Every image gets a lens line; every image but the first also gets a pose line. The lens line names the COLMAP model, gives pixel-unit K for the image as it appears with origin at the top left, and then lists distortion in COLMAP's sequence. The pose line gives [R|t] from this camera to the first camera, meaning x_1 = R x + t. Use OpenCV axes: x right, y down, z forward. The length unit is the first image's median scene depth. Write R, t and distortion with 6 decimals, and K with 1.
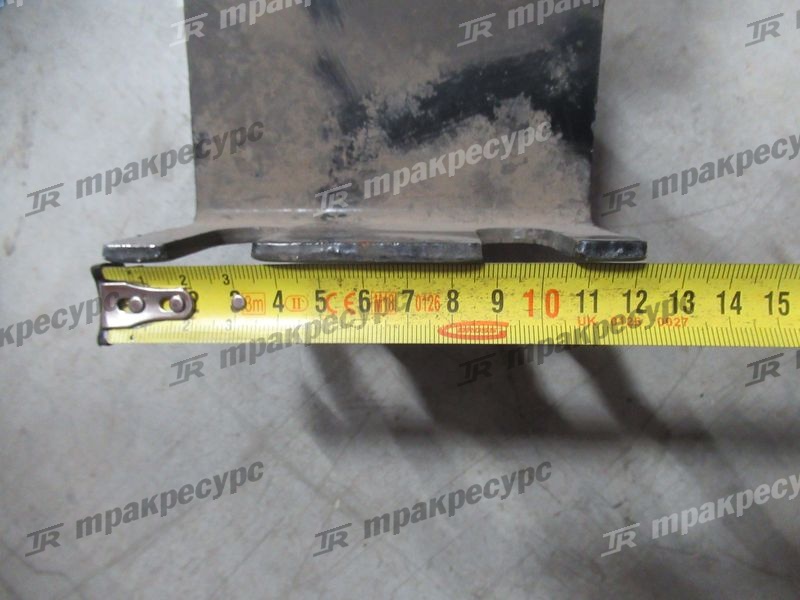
lens RADIAL K [[621.3, 0, 400.0], [0, 621.3, 300.0], [0, 0, 1]] dist [-0.012296, -0.005630]
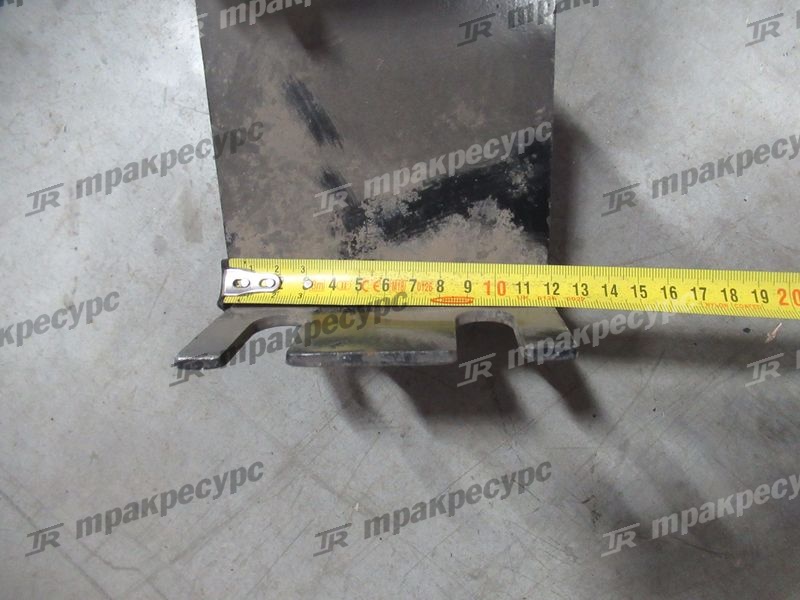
lens RADIAL K [[621.3, 0, 400.0], [0, 621.3, 300.0], [0, 0, 1]] dist [-0.012296, -0.005630]
pose [[0.998948, -0.043537, -0.014414, 0.025316], [0.044543, 0.995878, 0.079006, -0.223683], [0.010915, -0.079565, 0.996770, -0.242436]]
